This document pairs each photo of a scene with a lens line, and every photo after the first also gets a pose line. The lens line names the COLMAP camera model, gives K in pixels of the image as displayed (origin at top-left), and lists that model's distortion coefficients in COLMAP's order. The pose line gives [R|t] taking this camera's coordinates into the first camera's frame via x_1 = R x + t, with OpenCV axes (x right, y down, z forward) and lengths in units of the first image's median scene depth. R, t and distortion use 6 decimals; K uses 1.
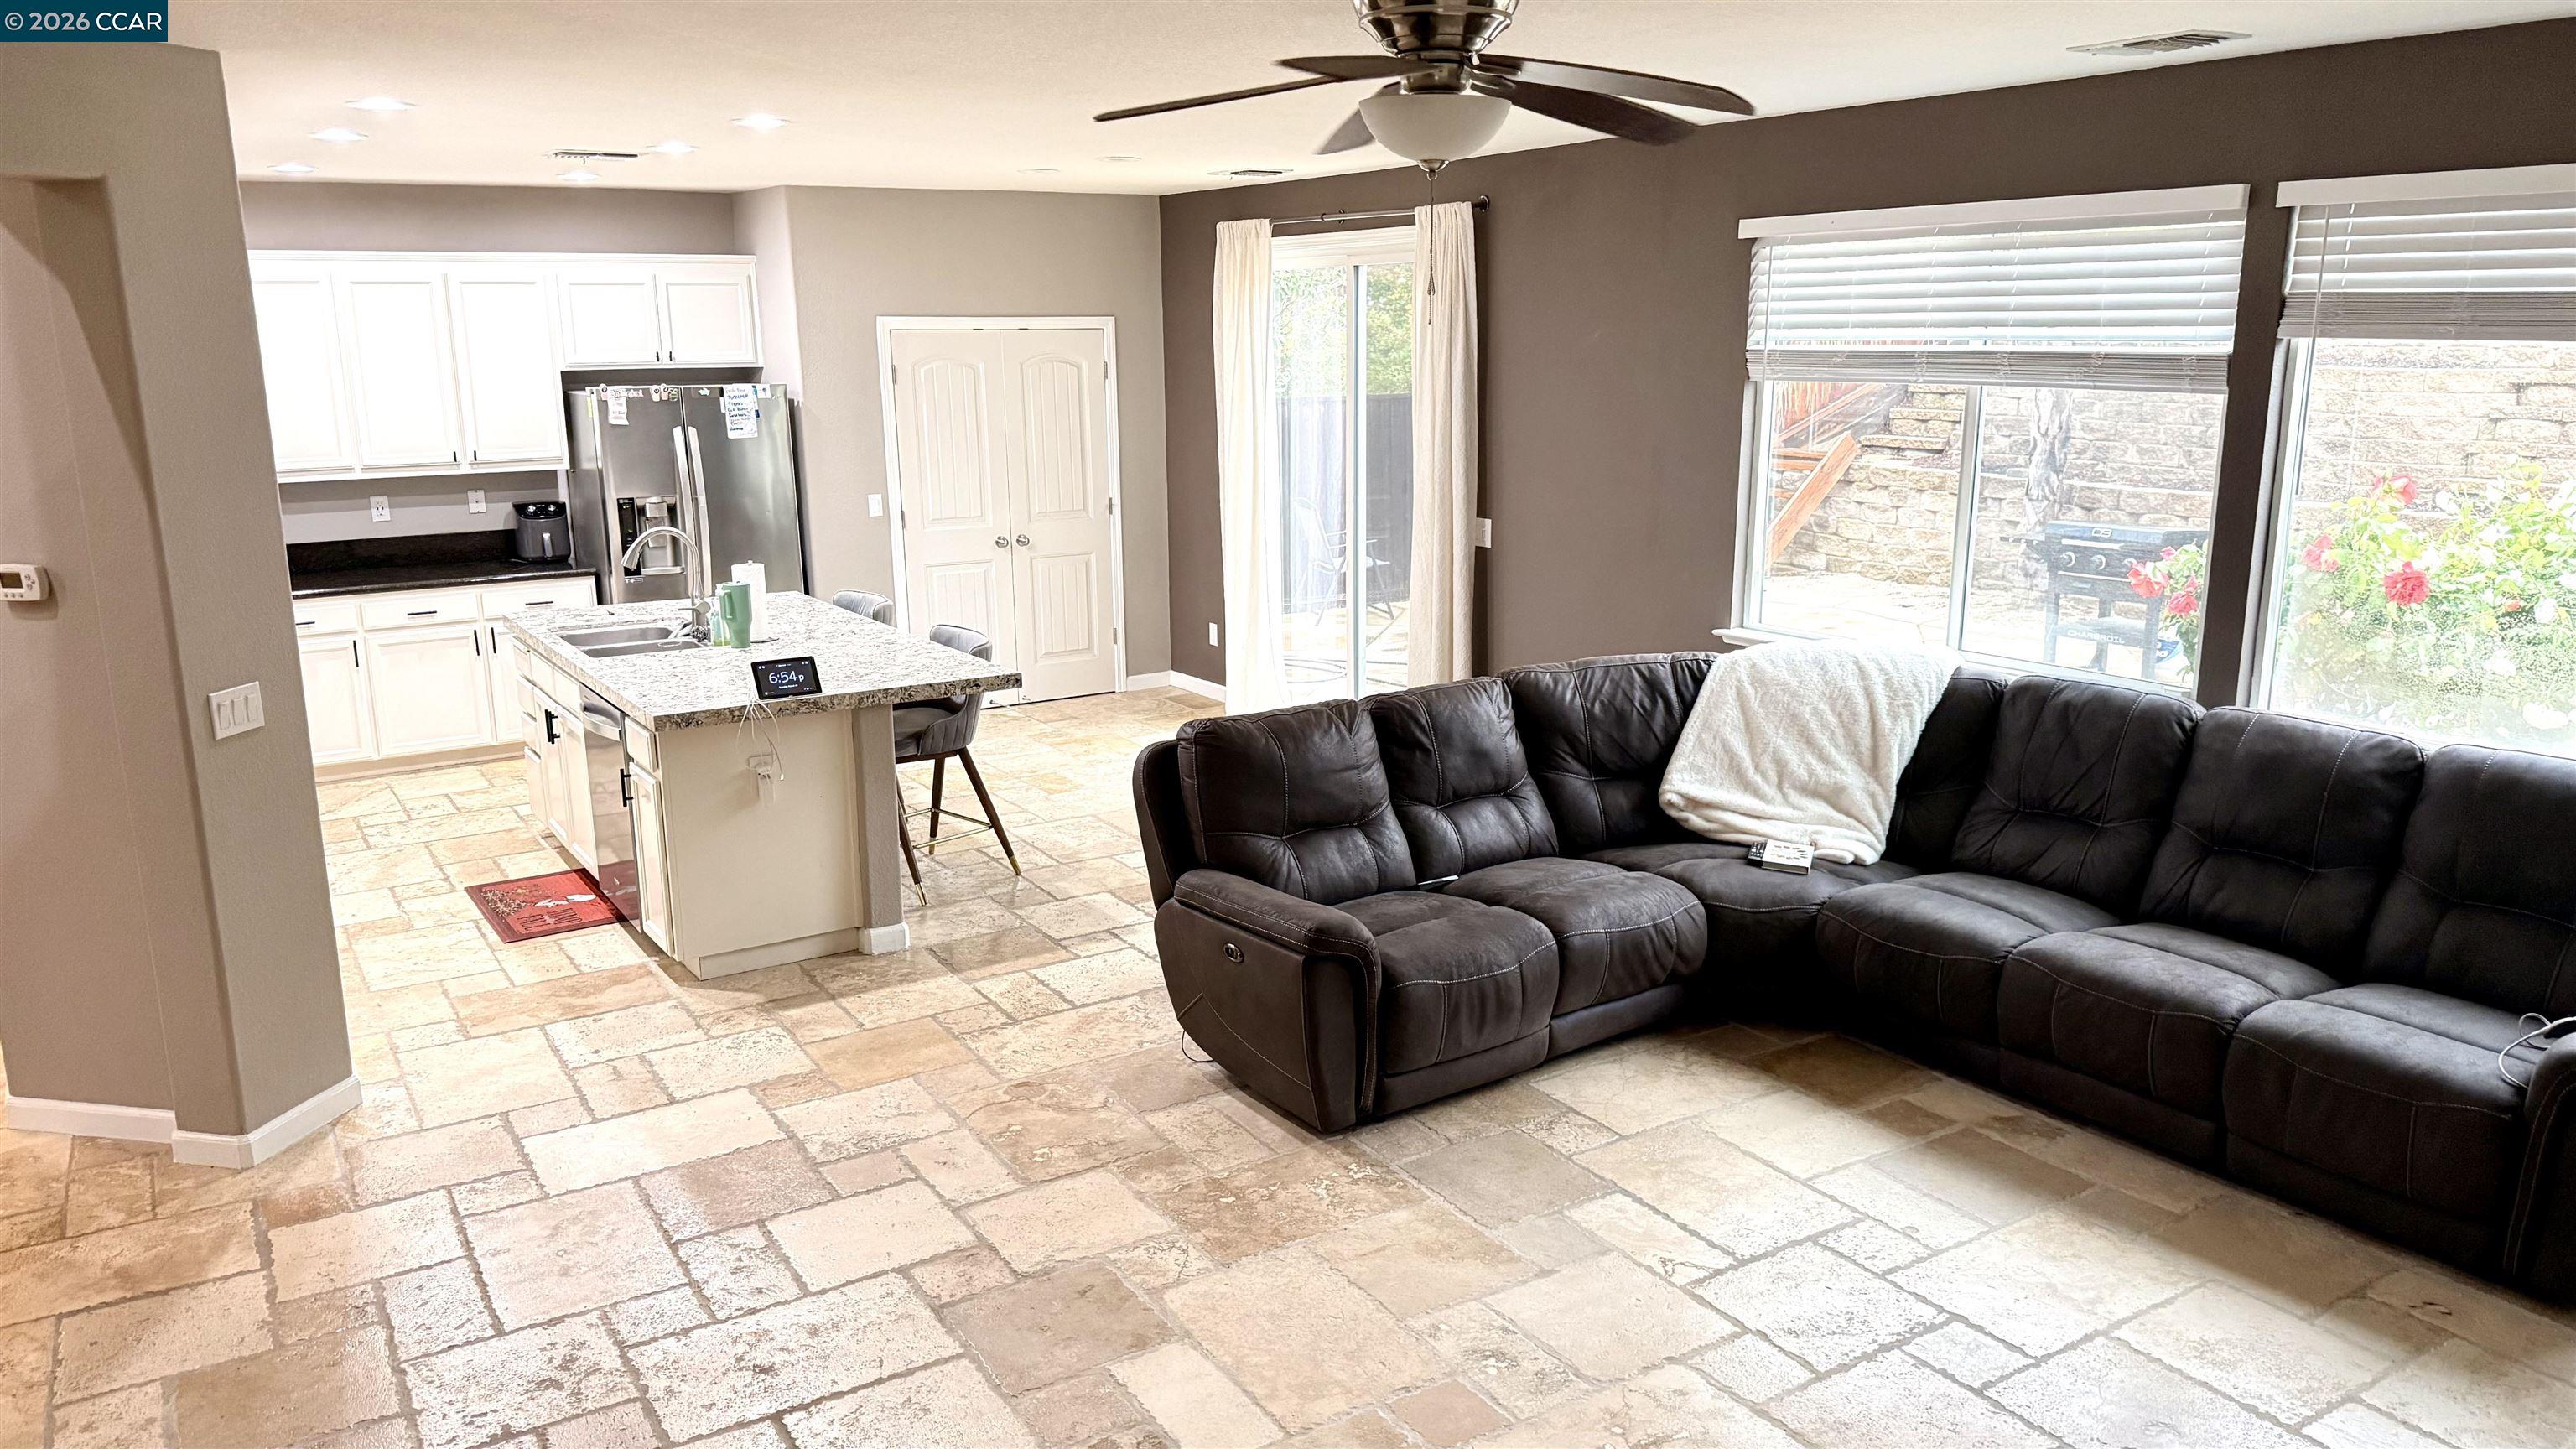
lens RADIAL K [[1786.6, 0, 1288.0], [0, 1786.6, 724.5], [0, 0, 1]] dist [0.072347, -0.000674]
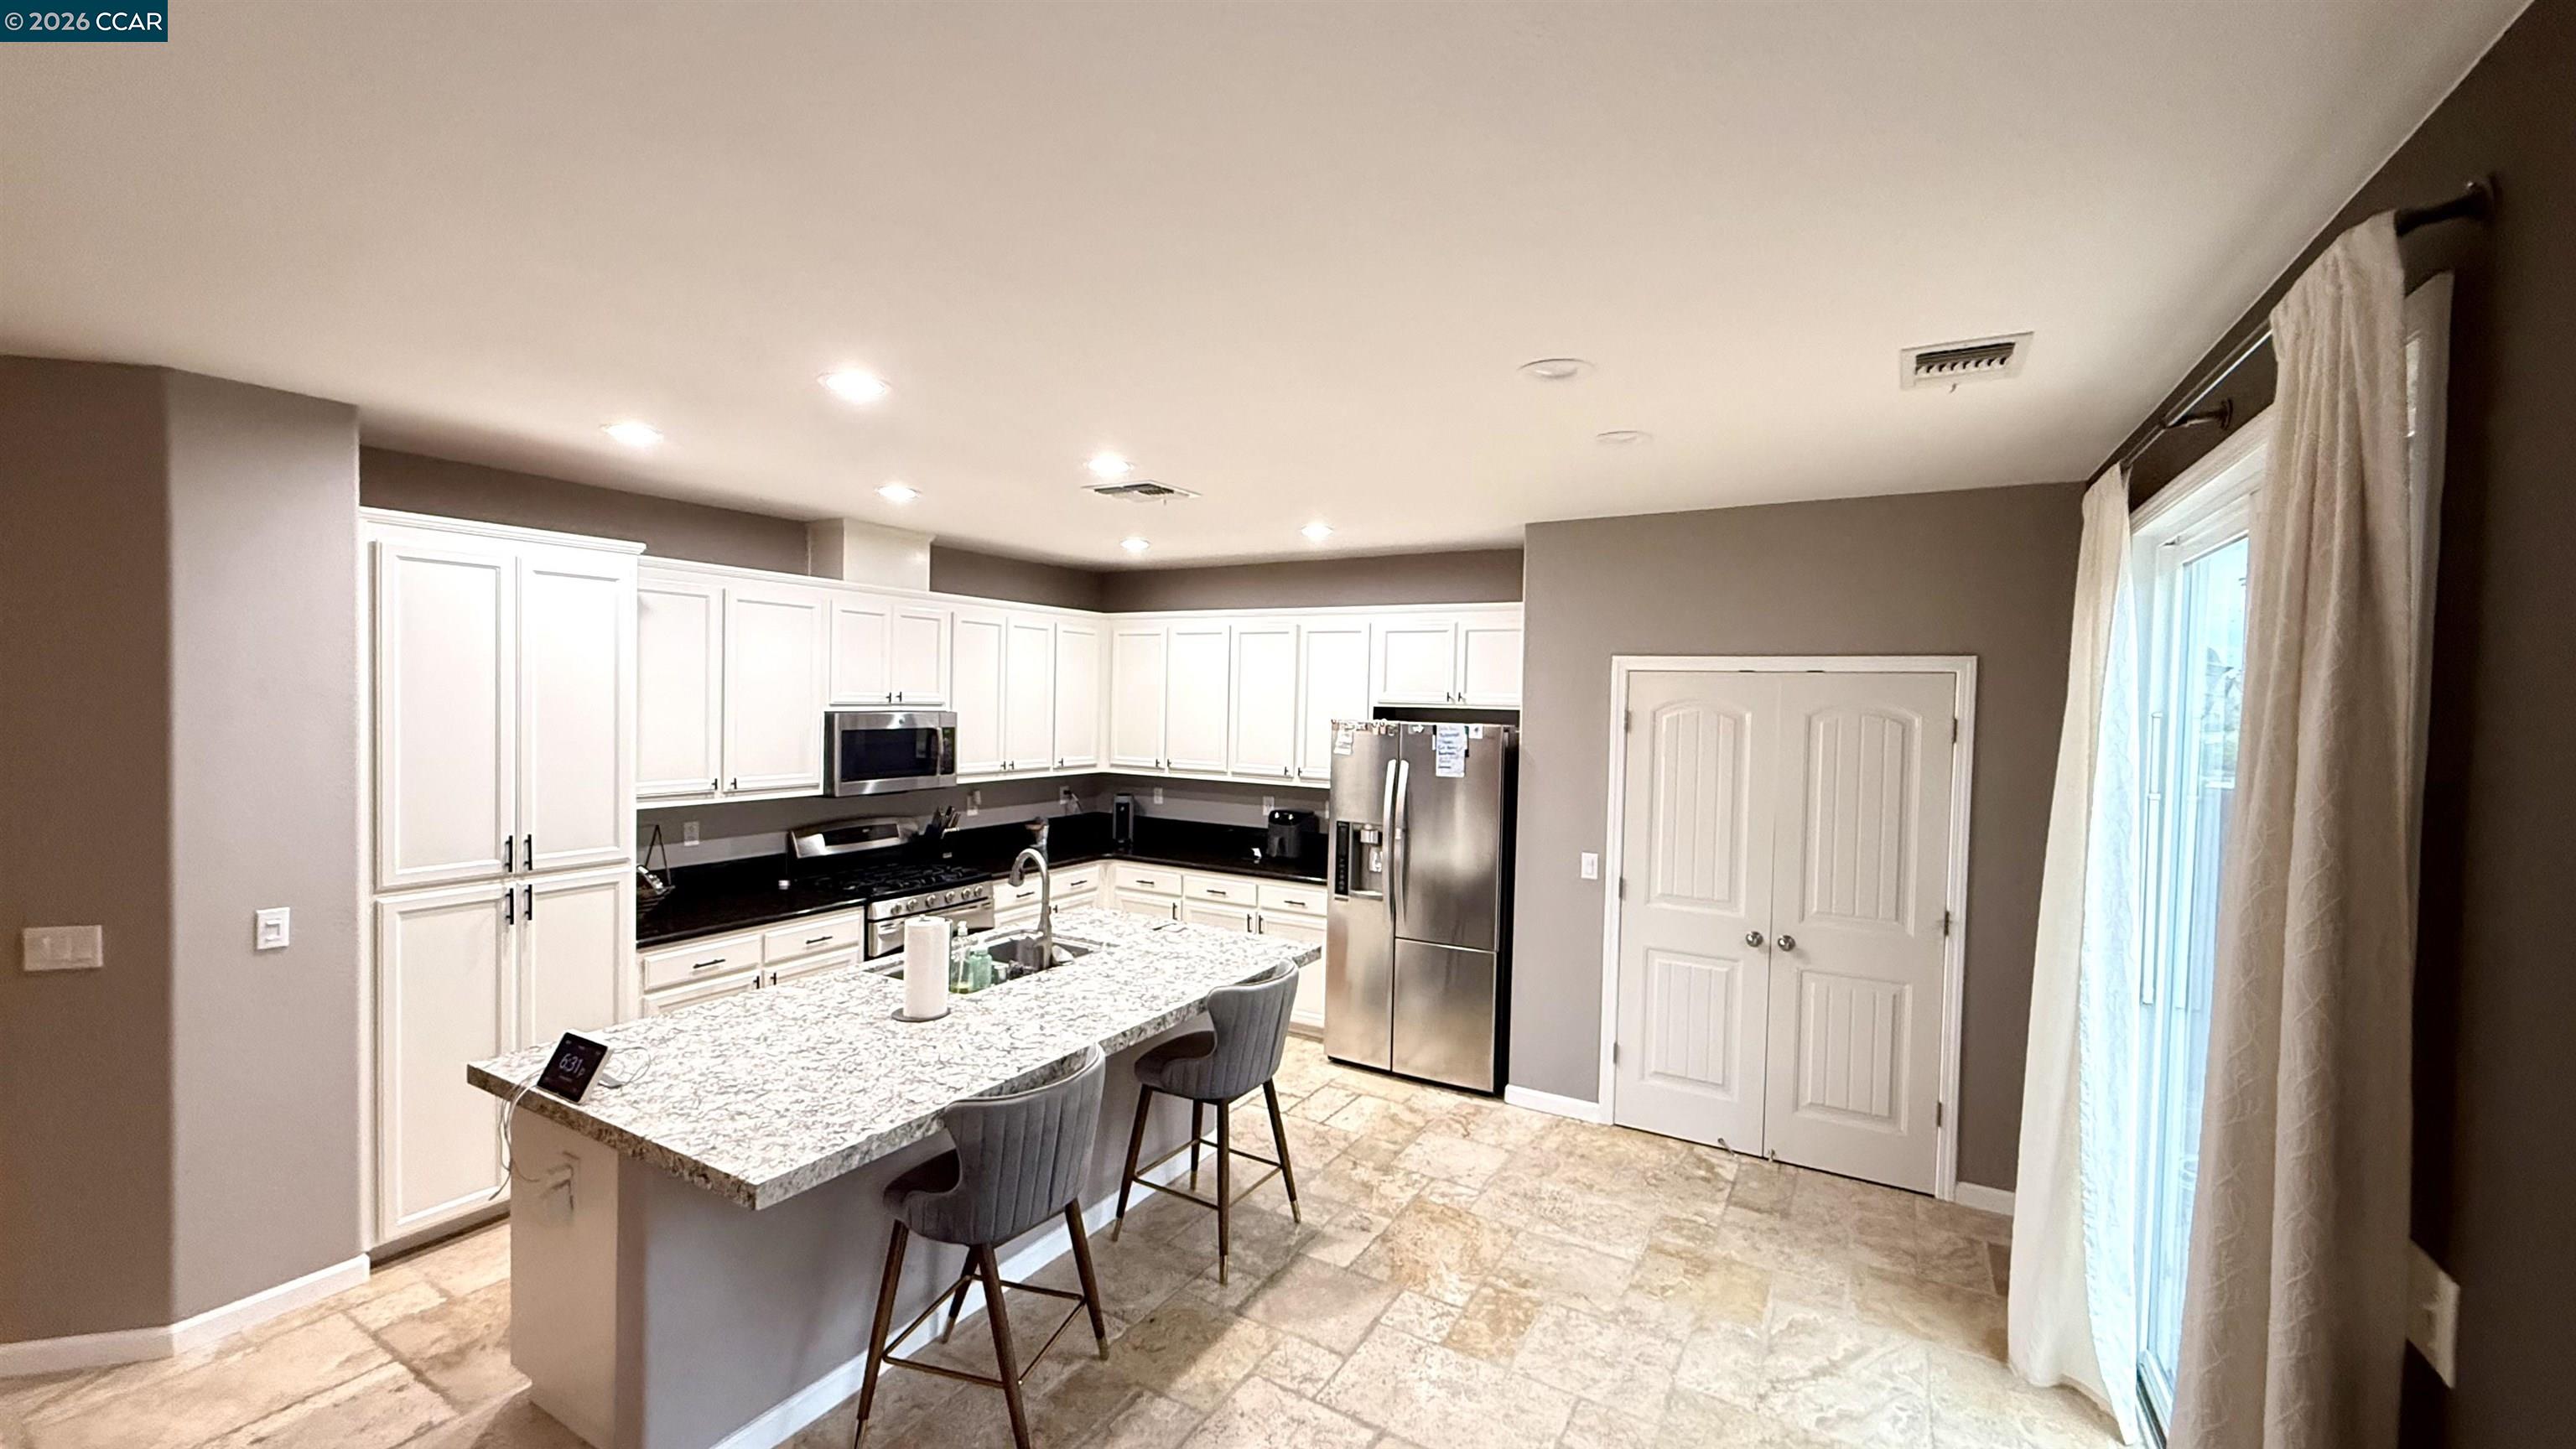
lens RADIAL K [[1018.0, 0, 1288.0], [0, 1018.0, 724.5], [0, 0, 1]] dist [0.000504, 0.000188]
pose [[0.456602, 0.044652, -0.888550, 0.150172], [-0.218941, 0.973665, -0.063578, -0.134156], [0.862310, 0.223570, 0.454354, 0.676382]]
